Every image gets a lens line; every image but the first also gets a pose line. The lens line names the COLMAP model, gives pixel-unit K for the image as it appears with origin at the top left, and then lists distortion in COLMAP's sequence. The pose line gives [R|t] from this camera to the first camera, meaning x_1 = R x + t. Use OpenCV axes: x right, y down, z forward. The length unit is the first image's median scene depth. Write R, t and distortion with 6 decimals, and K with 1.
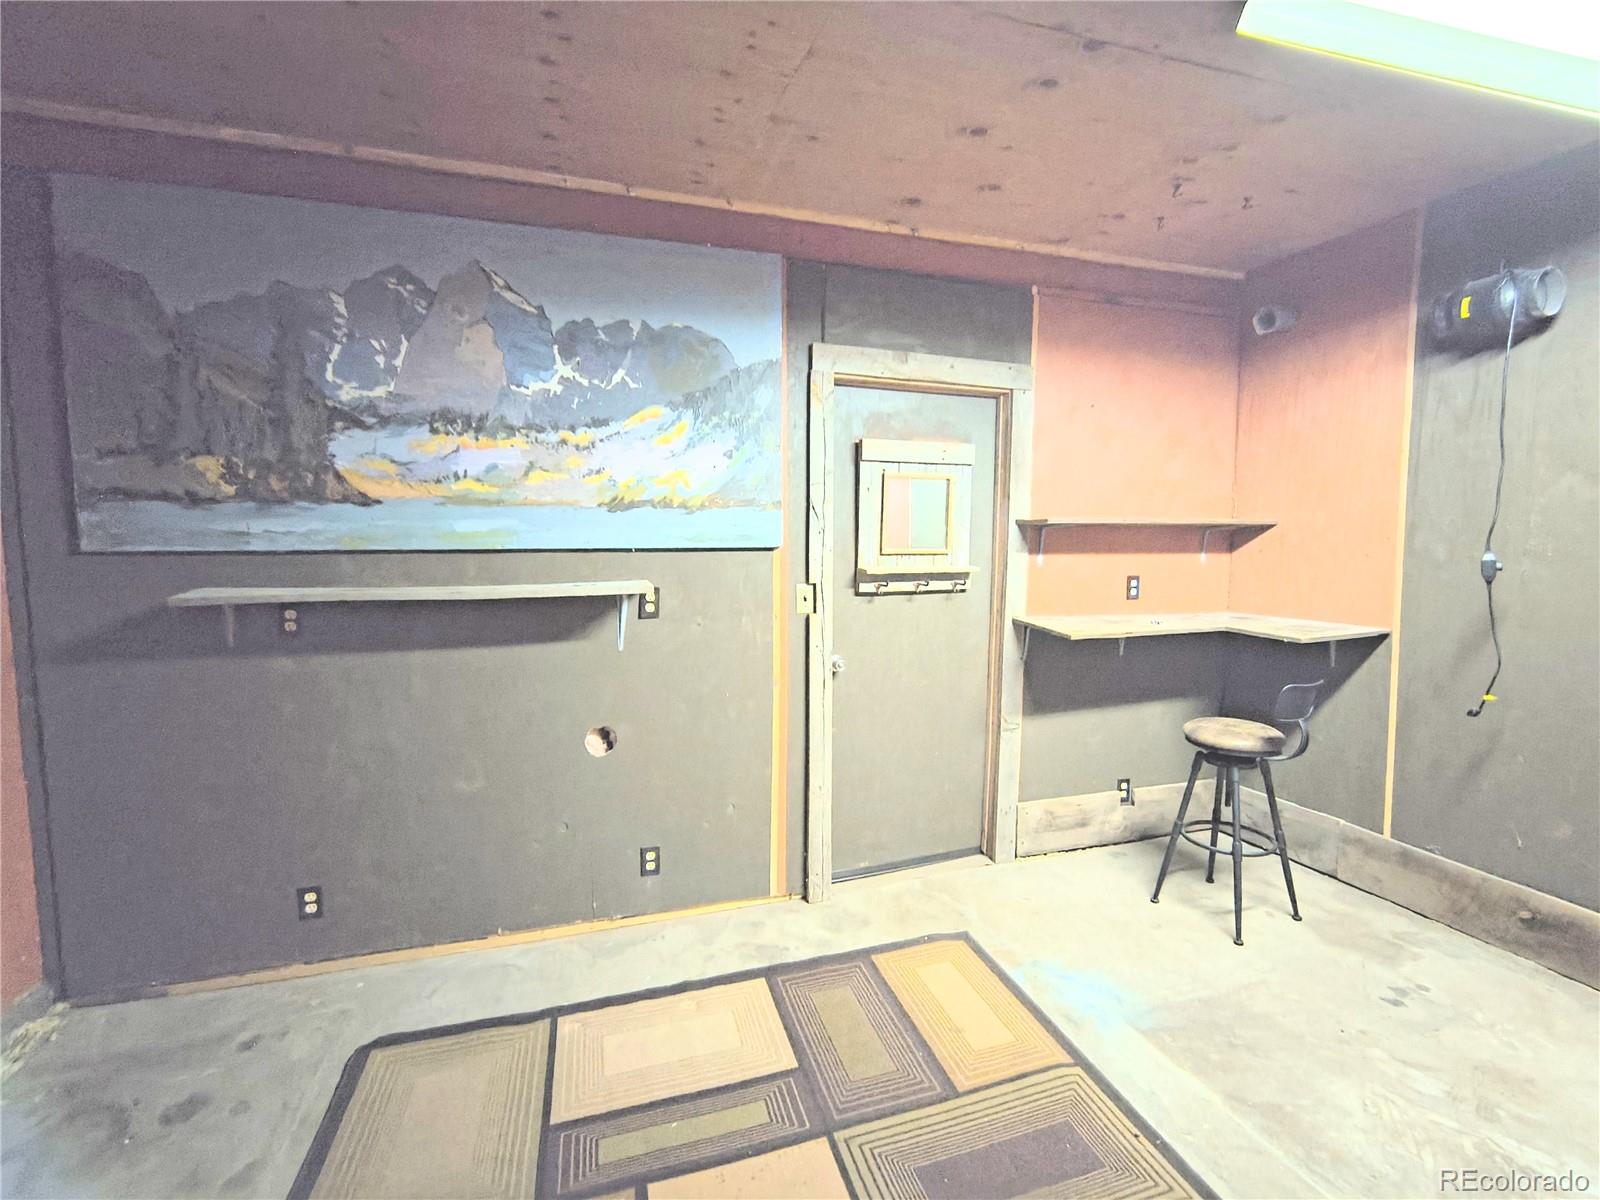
lens RADIAL K [[748.0, 0, 800.0], [0, 748.0, 600.0], [0, 0, 1]] dist [-0.003052, -0.000132]
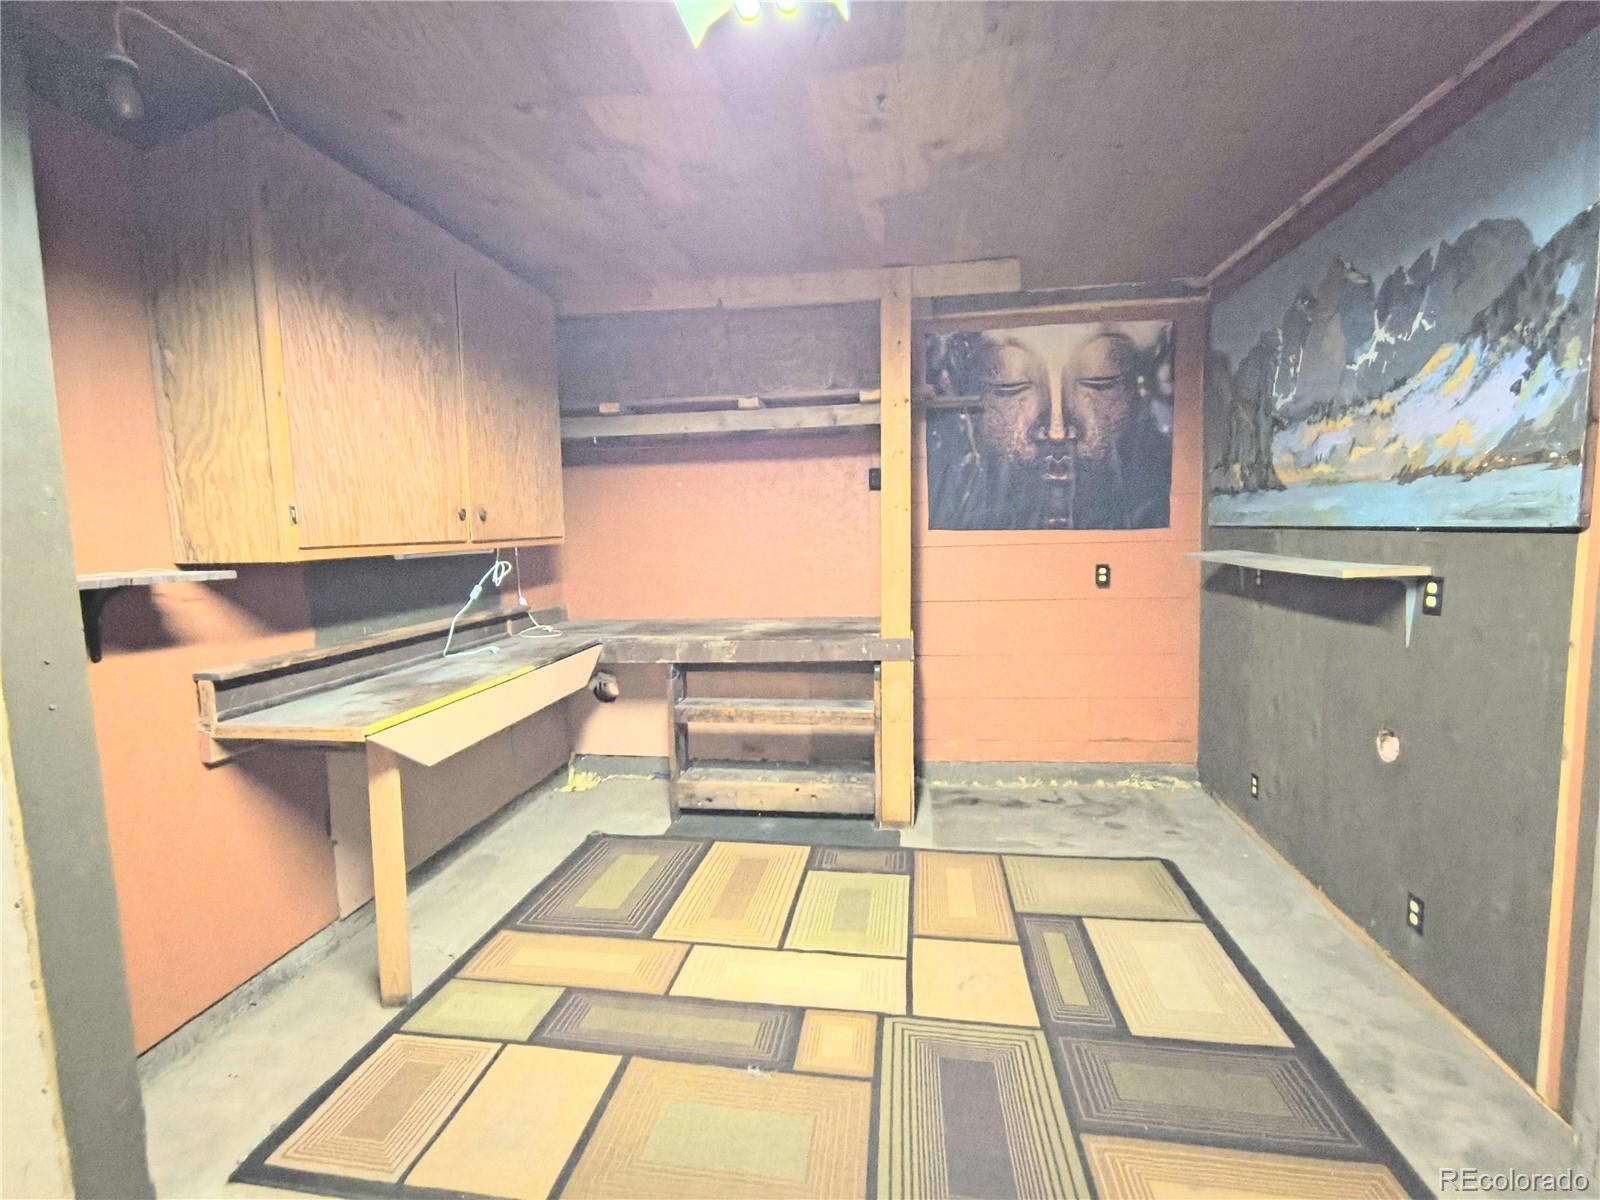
lens RADIAL K [[748.0, 0, 800.0], [0, 748.0, 600.0], [0, 0, 1]] dist [-0.003052, -0.000132]
pose [[-0.446549, 0.098265, -0.889347, 0.859717], [-0.051915, 0.989431, 0.135390, -0.068087], [0.893252, 0.106629, -0.436728, 0.791447]]
